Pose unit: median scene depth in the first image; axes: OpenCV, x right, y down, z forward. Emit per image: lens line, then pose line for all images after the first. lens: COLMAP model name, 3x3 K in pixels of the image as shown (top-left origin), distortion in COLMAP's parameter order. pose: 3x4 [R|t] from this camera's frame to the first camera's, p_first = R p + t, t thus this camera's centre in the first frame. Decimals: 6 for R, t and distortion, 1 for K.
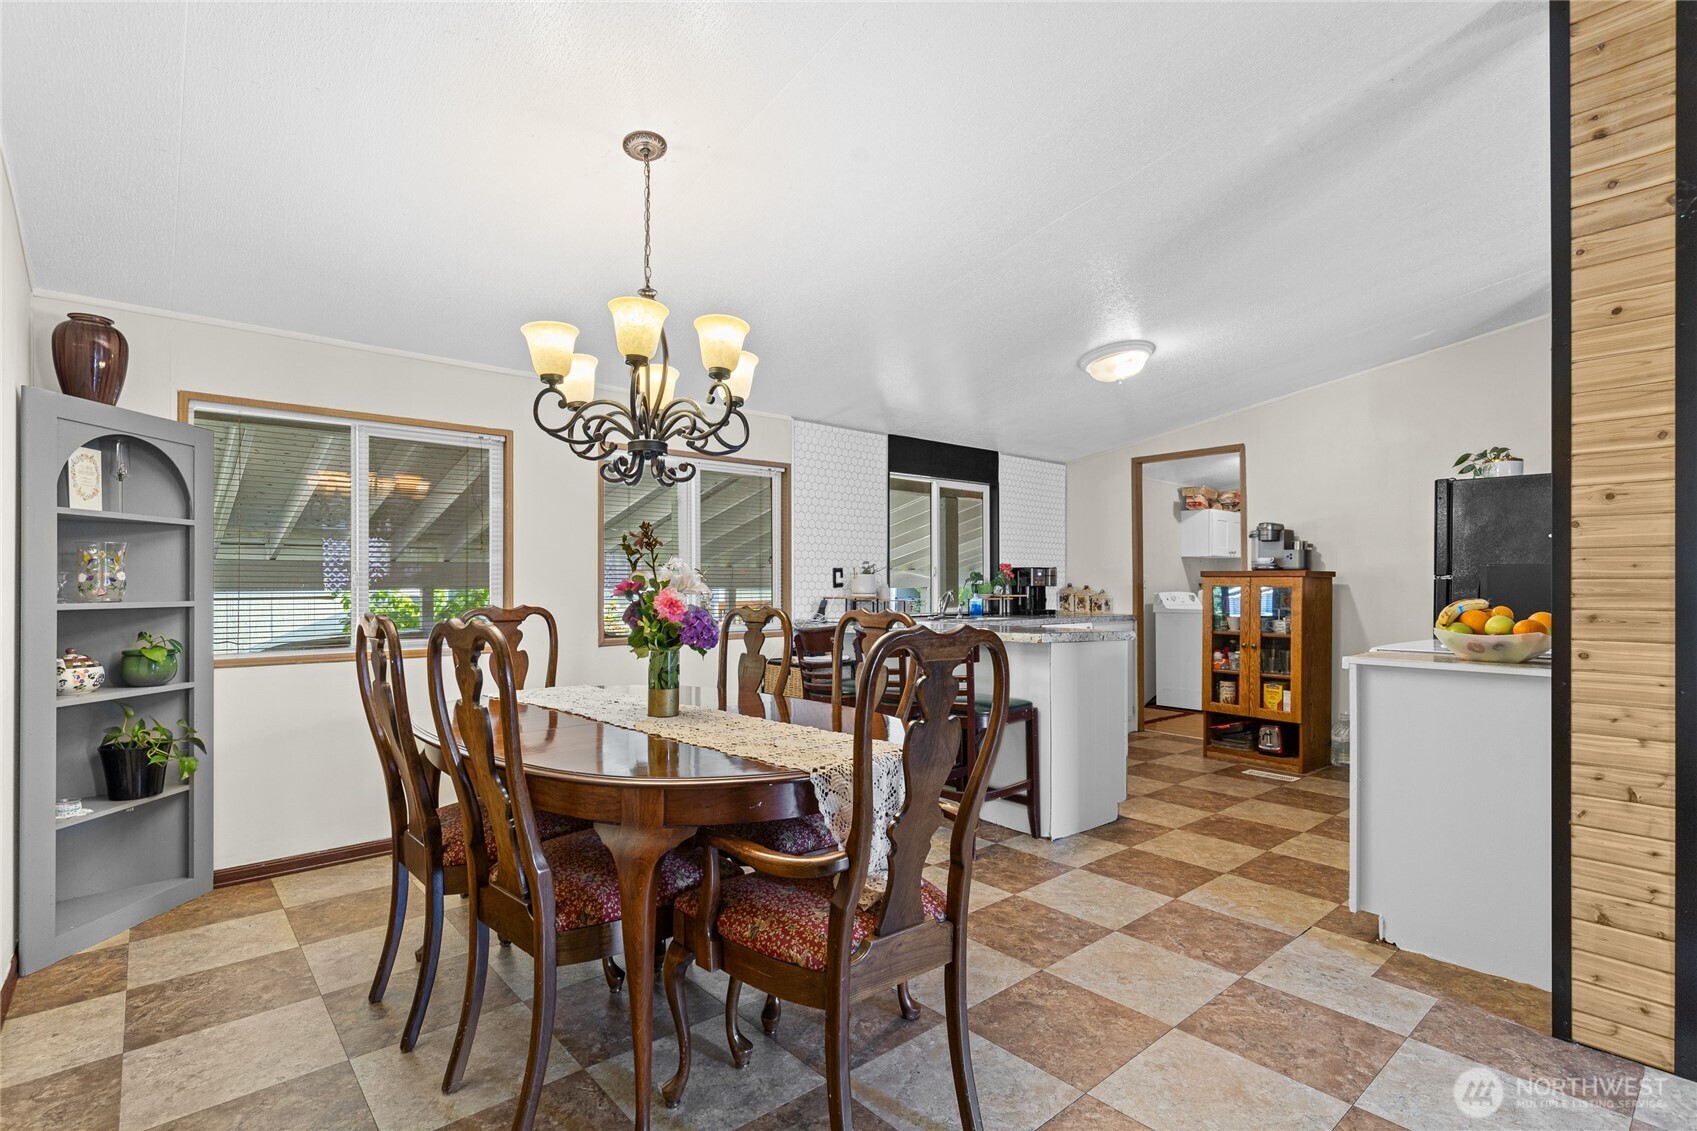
lens RADIAL K [[809.2, 0, 845.9], [0, 809.2, 579.0], [0, 0, 1]] dist [-0.002673, 0.000360]
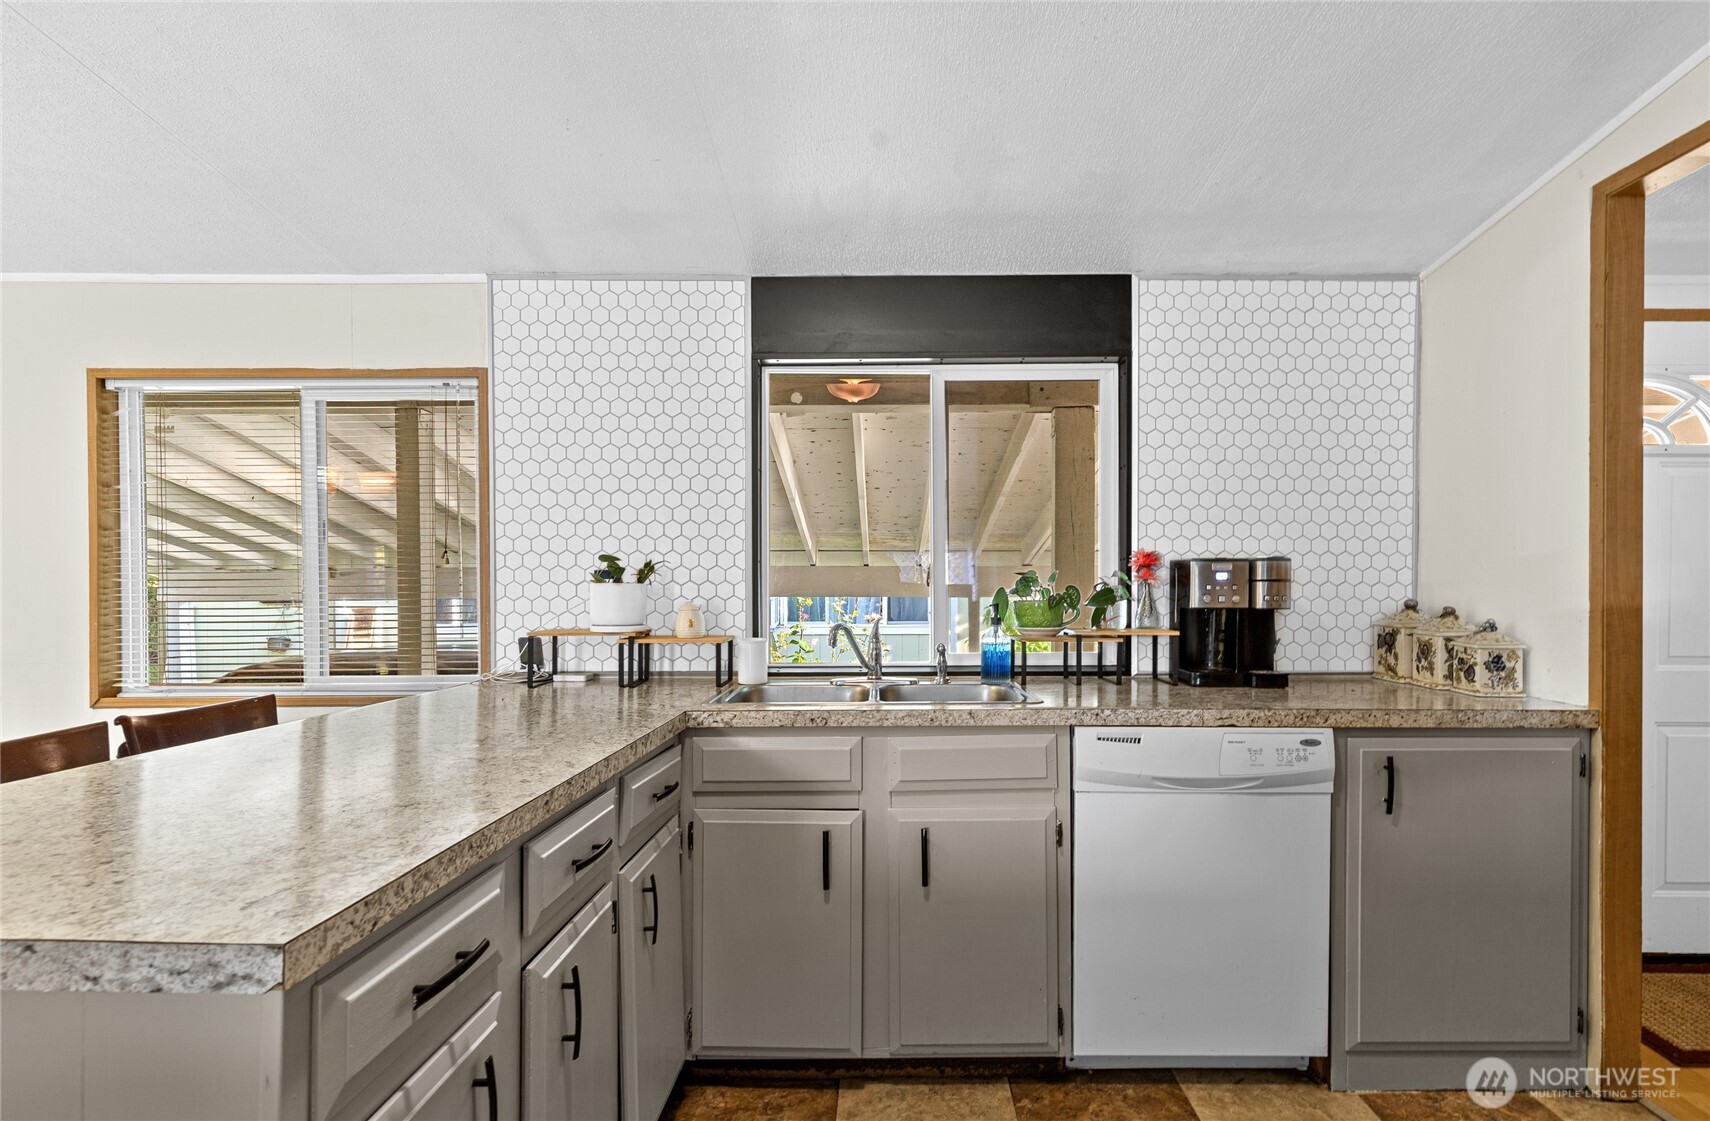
lens RADIAL K [[847.2, 0, 874.4], [0, 847.2, 606.2], [0, 0, 1]] dist [0.005280, 0.000426]
pose [[0.761438, 0.004925, -0.648220, 0.458532], [0.006252, 0.999869, 0.014940, 0.001196], [0.648208, -0.015428, 0.761307, 0.741249]]
